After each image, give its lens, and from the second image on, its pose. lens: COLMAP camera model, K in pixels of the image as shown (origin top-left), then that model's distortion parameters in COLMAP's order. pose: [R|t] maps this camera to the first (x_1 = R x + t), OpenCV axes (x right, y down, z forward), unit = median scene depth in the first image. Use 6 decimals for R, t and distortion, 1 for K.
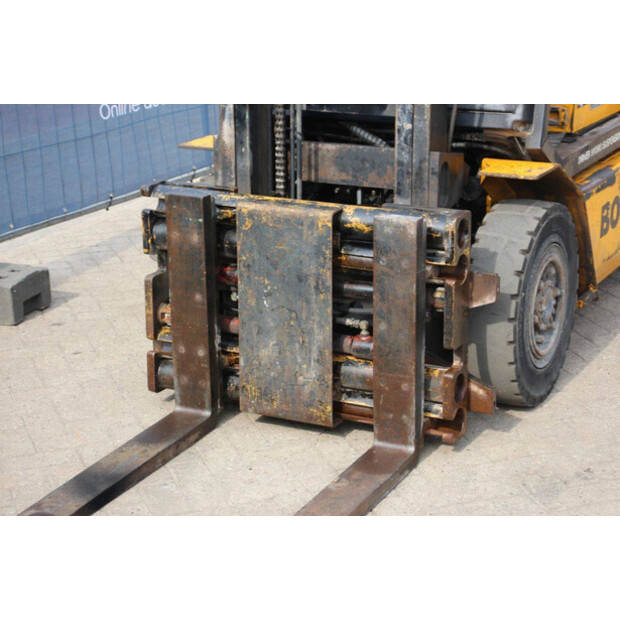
lens RADIAL K [[1478.1, 0, 310.0], [0, 1478.1, 310.0], [0, 0, 1]] dist [0.416384, 0.366223]
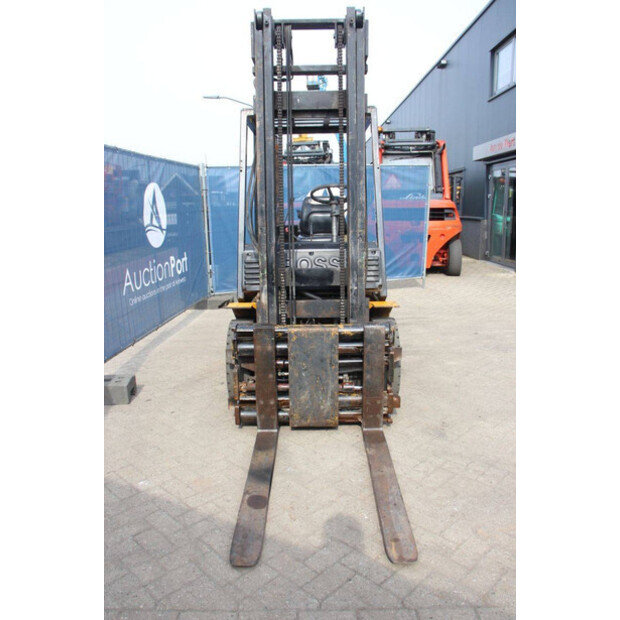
lens RADIAL K [[512.1, 0, 310.0], [0, 512.1, 310.0], [0, 0, 1]] dist [-0.178347, 0.162746]
pose [[0.894047, -0.083056, 0.440207, -0.338642], [0.133175, 0.987513, -0.084154, -0.033001], [-0.427721, 0.133862, 0.893944, 0.330285]]
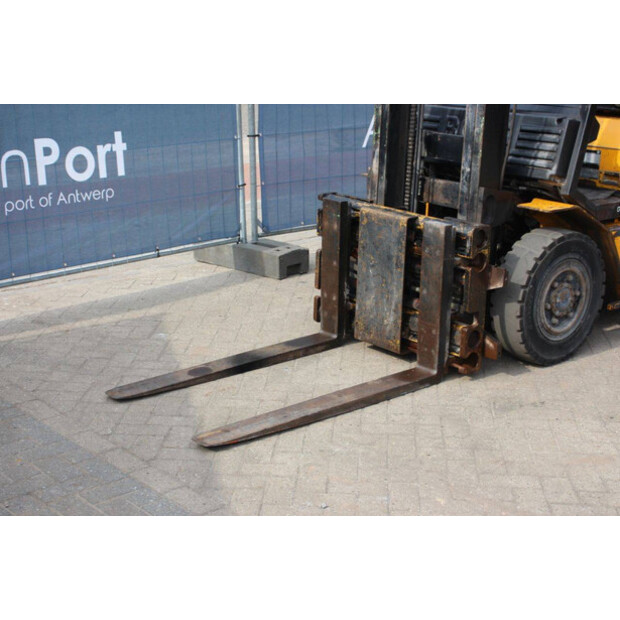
lens RADIAL K [[1114.2, 0, 310.0], [0, 1114.2, 310.0], [0, 0, 1]] dist [0.191474, 0.134697]
pose [[0.922488, 0.136668, -0.361025, 0.353898], [-0.144279, 0.989519, 0.005926, 0.039313], [0.358051, 0.046622, 0.932537, -0.151437]]
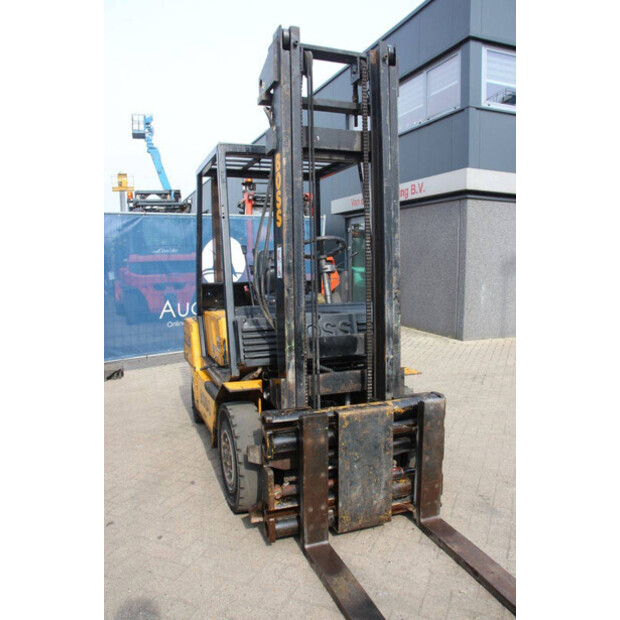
lens RADIAL K [[512.1, 0, 310.0], [0, 512.1, 310.0], [0, 0, 1]] dist [-0.178347, 0.162746]
pose [[0.673414, -0.060906, 0.736752, -0.493143], [0.216479, 0.969160, -0.117750, -0.125200], [-0.706859, 0.238786, 0.665831, 0.603695]]
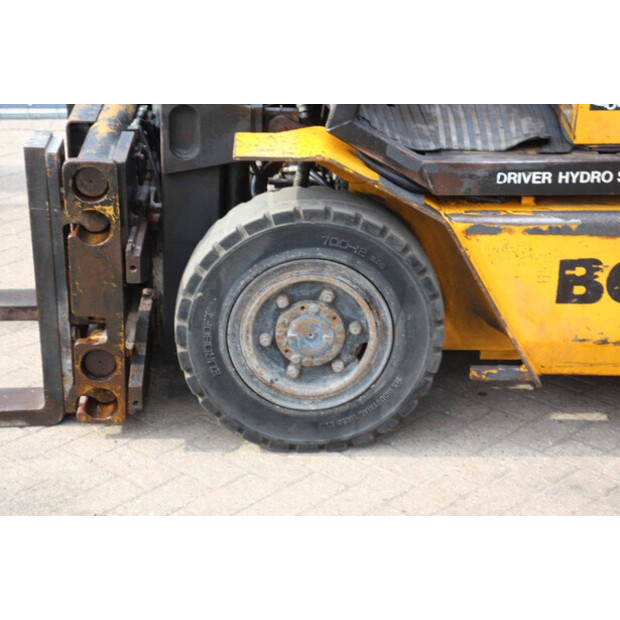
lens RADIAL K [[1478.1, 0, 310.0], [0, 1478.1, 310.0], [0, 0, 1]] dist [0.416384, 0.366223]
pose [[0.461749, 0.365229, -0.808329, 0.804324], [-0.275052, 0.925332, 0.260975, -0.222510], [0.843288, 0.101827, 0.527728, 0.643502]]
